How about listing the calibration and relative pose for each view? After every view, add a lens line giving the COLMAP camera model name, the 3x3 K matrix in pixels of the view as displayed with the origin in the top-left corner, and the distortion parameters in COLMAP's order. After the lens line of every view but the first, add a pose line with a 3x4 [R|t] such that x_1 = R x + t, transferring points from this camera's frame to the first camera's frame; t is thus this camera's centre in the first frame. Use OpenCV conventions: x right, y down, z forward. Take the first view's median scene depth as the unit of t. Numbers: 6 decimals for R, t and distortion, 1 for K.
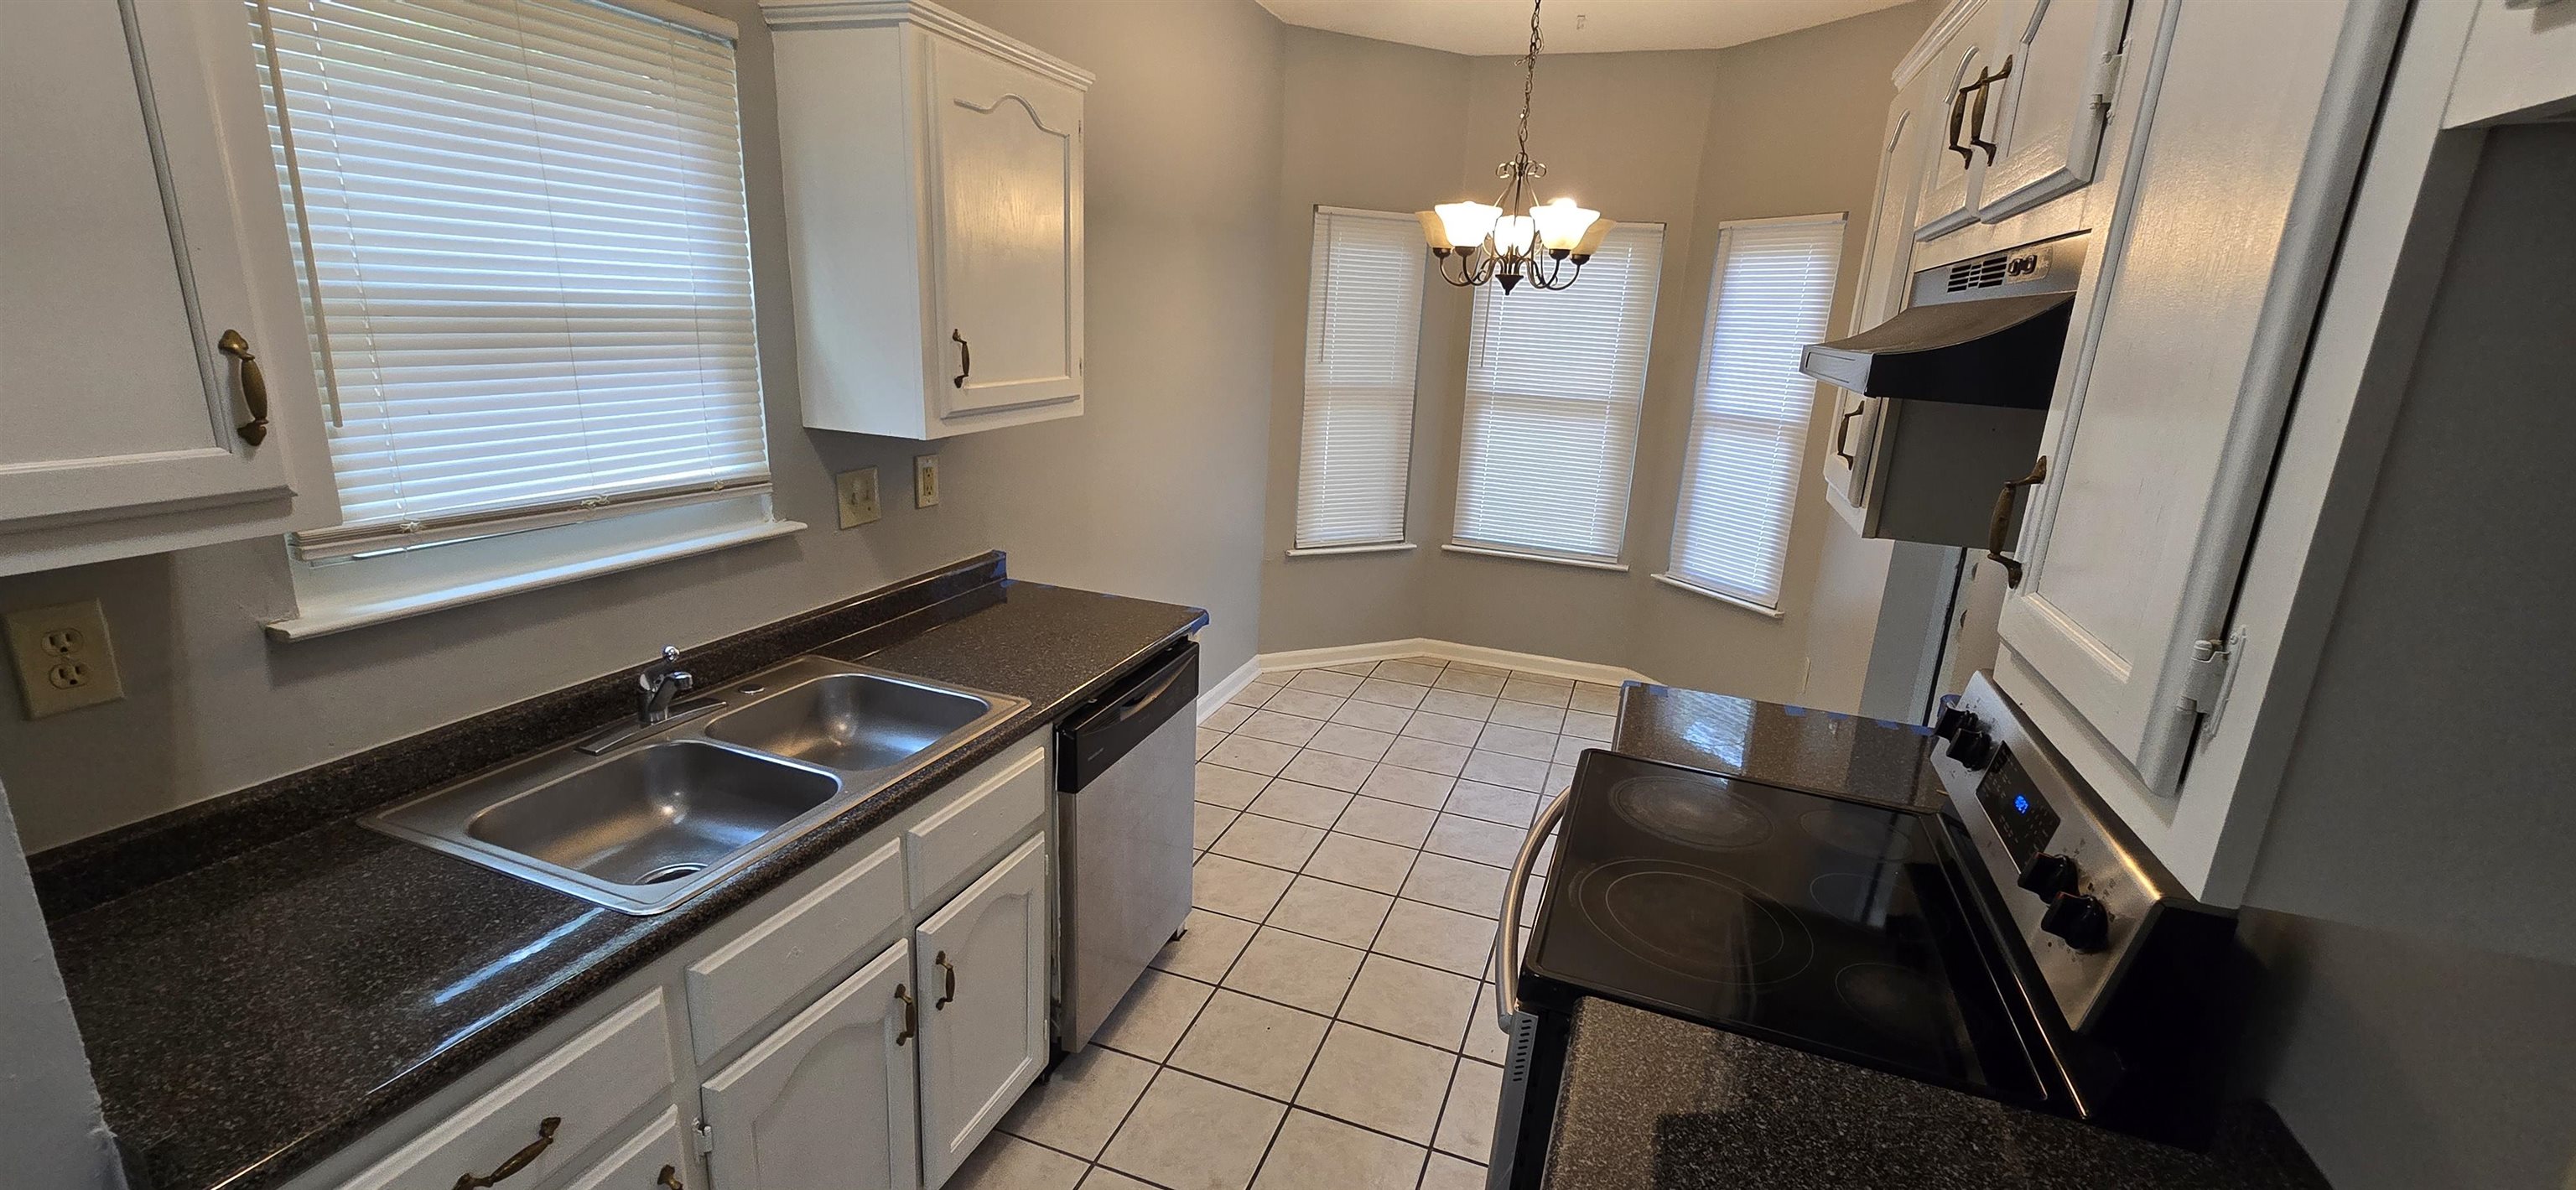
lens RADIAL K [[1058.3, 0, 1280.9], [0, 1058.3, 598.2], [0, 0, 1]] dist [0.001162, -0.000041]
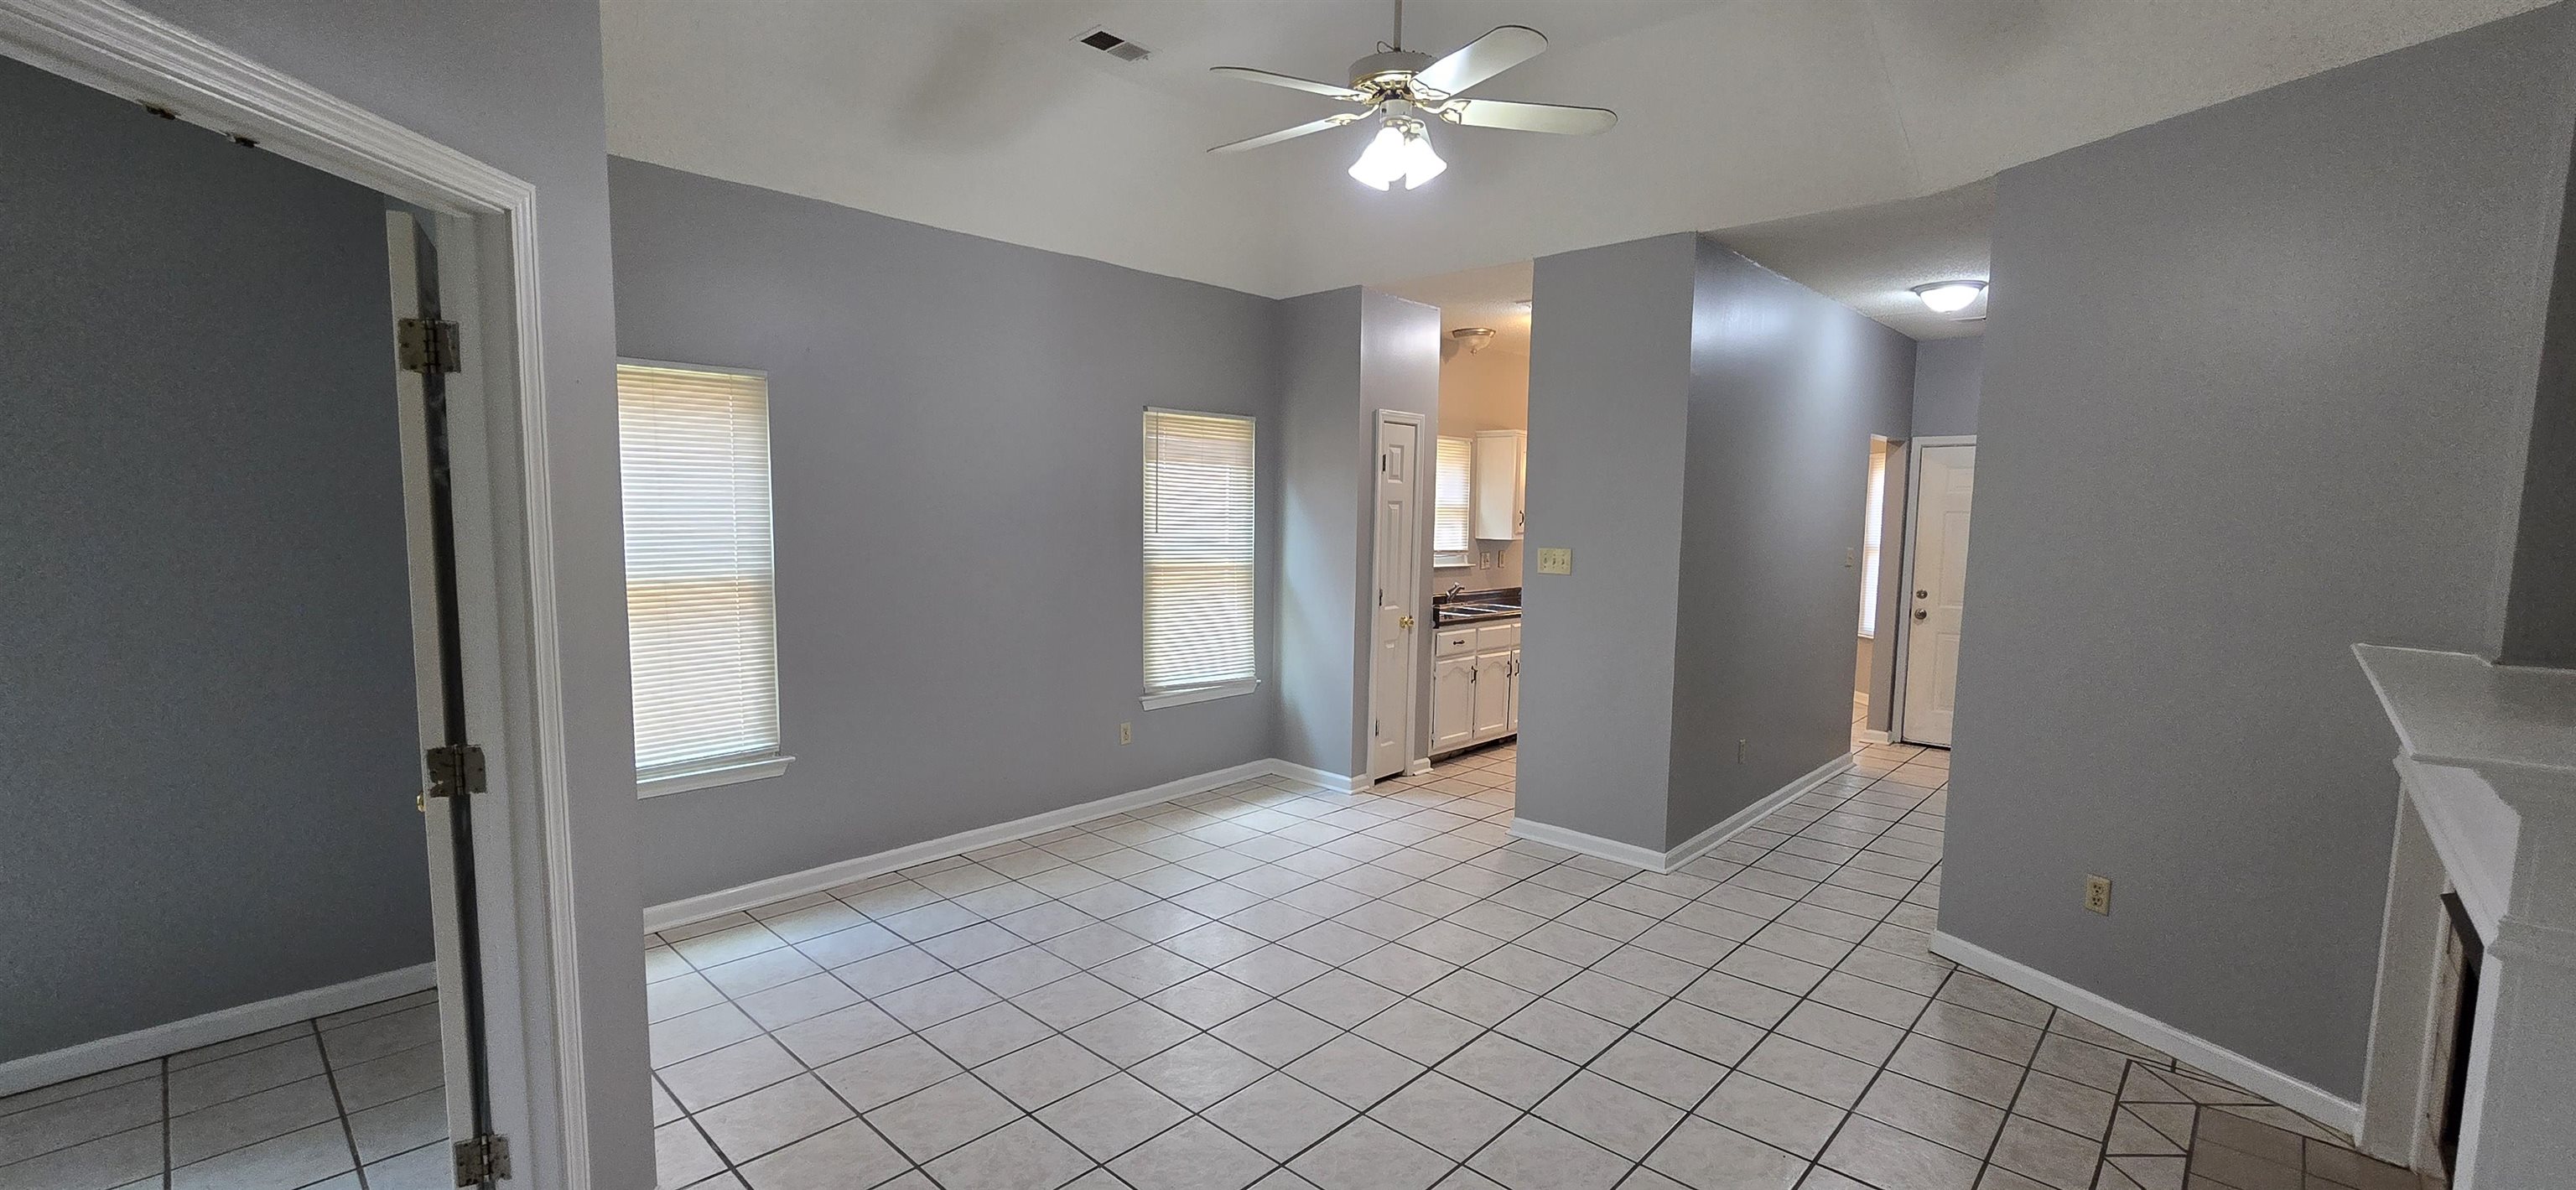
lens RADIAL K [[1058.3, 0, 1277.9], [0, 1058.3, 607.4], [0, 0, 1]] dist [0.001162, -0.000041]
pose [[0.919164, -0.004791, -0.393845, 0.355598], [-0.068514, 0.982737, -0.171855, 0.741420], [0.387869, 0.184947, 0.902968, -2.495041]]
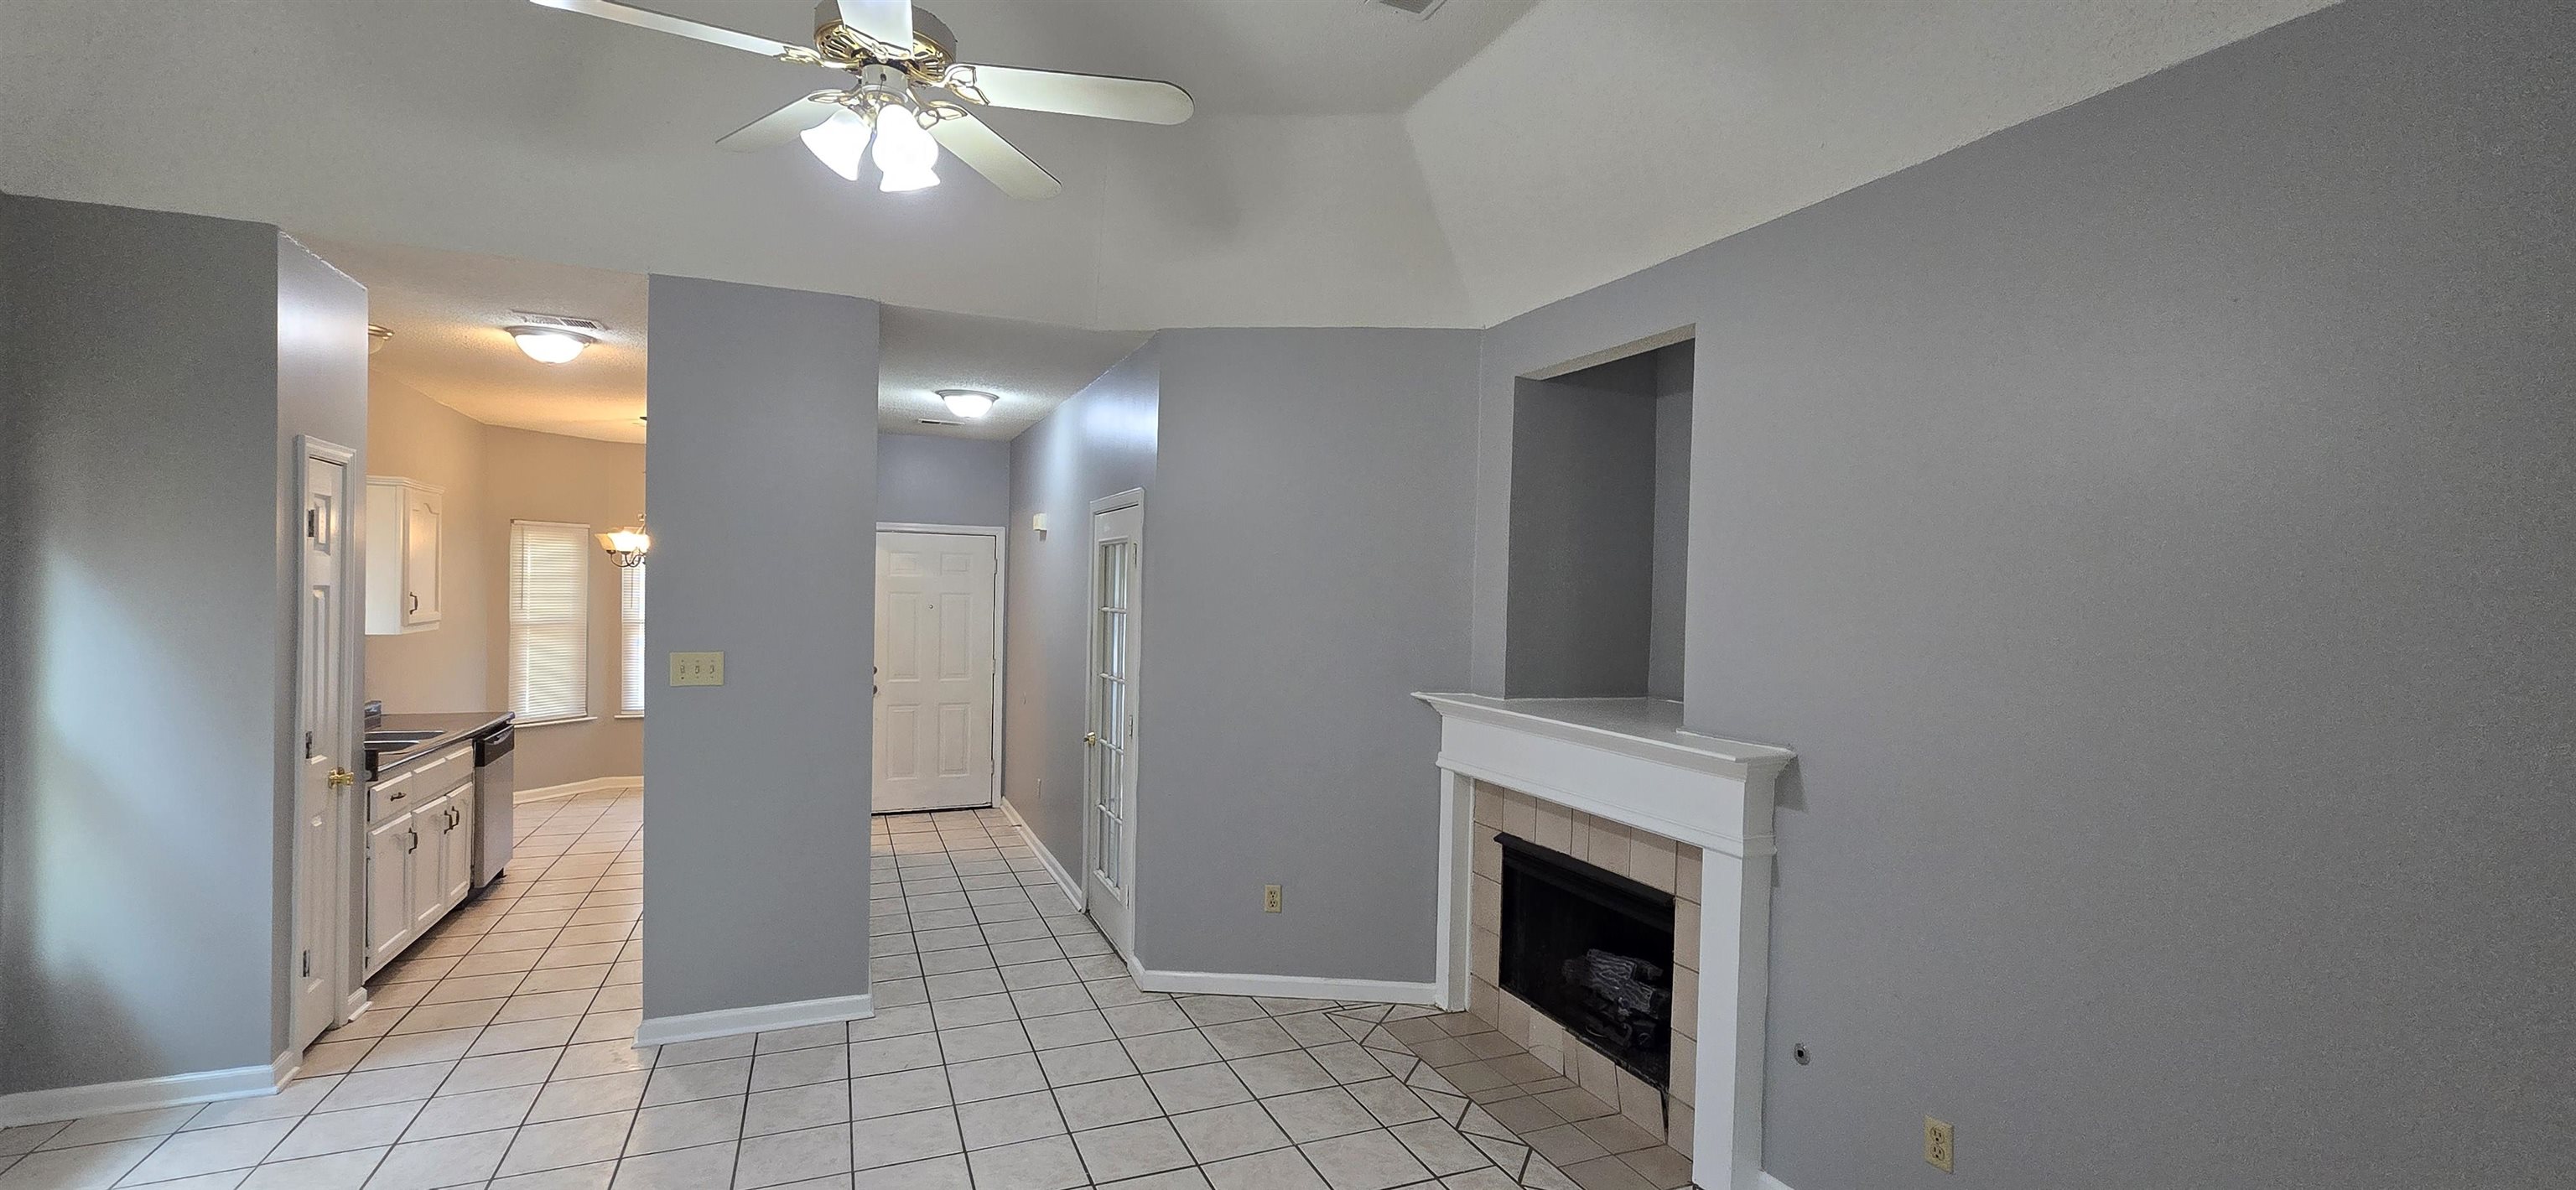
lens RADIAL K [[1058.3, 0, 1279.0], [0, 1058.3, 602.0], [0, 0, 1]] dist [0.001162, -0.000041]
pose [[0.725667, -0.045576, 0.686535, -0.530679], [0.200320, 0.968573, -0.147438, 0.553293], [-0.658240, 0.244518, 0.711991, -2.142135]]
